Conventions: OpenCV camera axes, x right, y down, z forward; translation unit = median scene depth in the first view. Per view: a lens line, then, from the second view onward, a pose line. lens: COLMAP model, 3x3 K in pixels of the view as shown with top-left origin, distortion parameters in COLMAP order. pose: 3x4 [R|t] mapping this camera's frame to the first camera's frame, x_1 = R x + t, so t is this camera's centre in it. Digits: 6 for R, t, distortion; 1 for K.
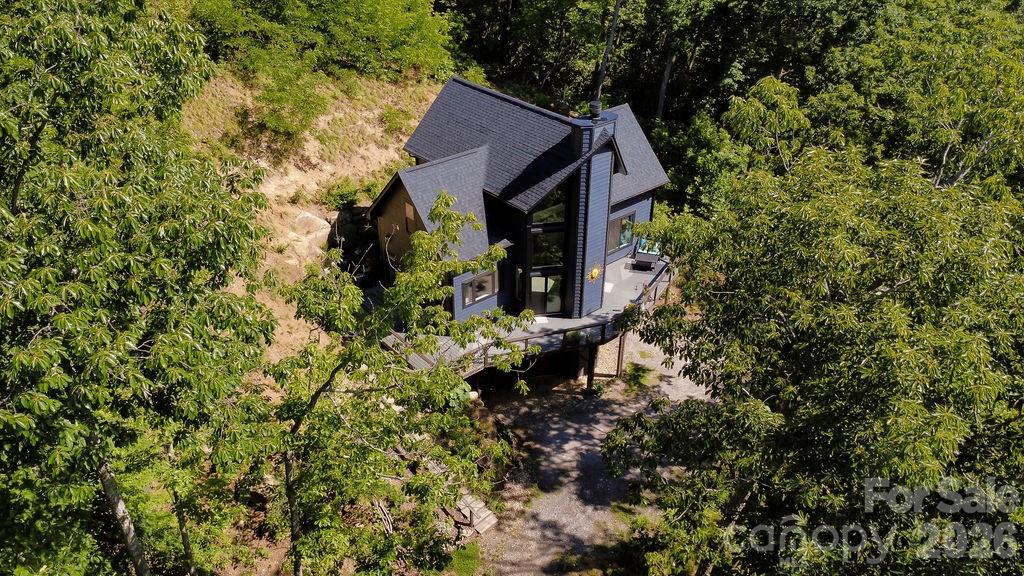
lens RADIAL K [[782.1, 0, 512.0], [0, 782.1, 288.0], [0, 0, 1]] dist [-0.019992, 0.000223]
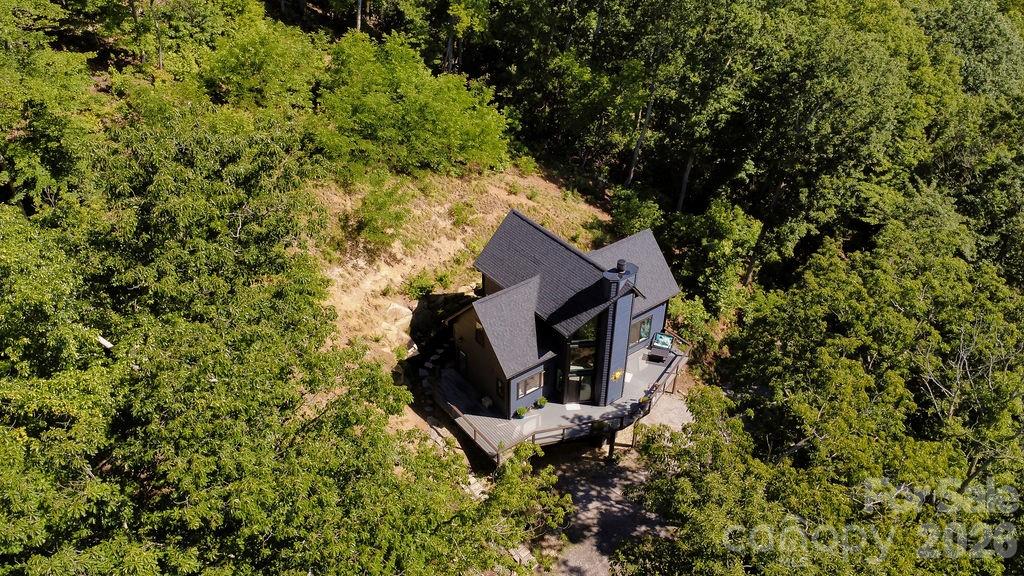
lens RADIAL K [[782.1, 0, 512.0], [0, 782.1, 288.0], [0, 0, 1]] dist [-0.019992, 0.000223]
pose [[0.998494, 0.036122, -0.041288, -0.020797], [-0.034094, 0.998227, 0.048798, -0.211642], [0.042977, -0.047317, 0.997955, -0.298305]]
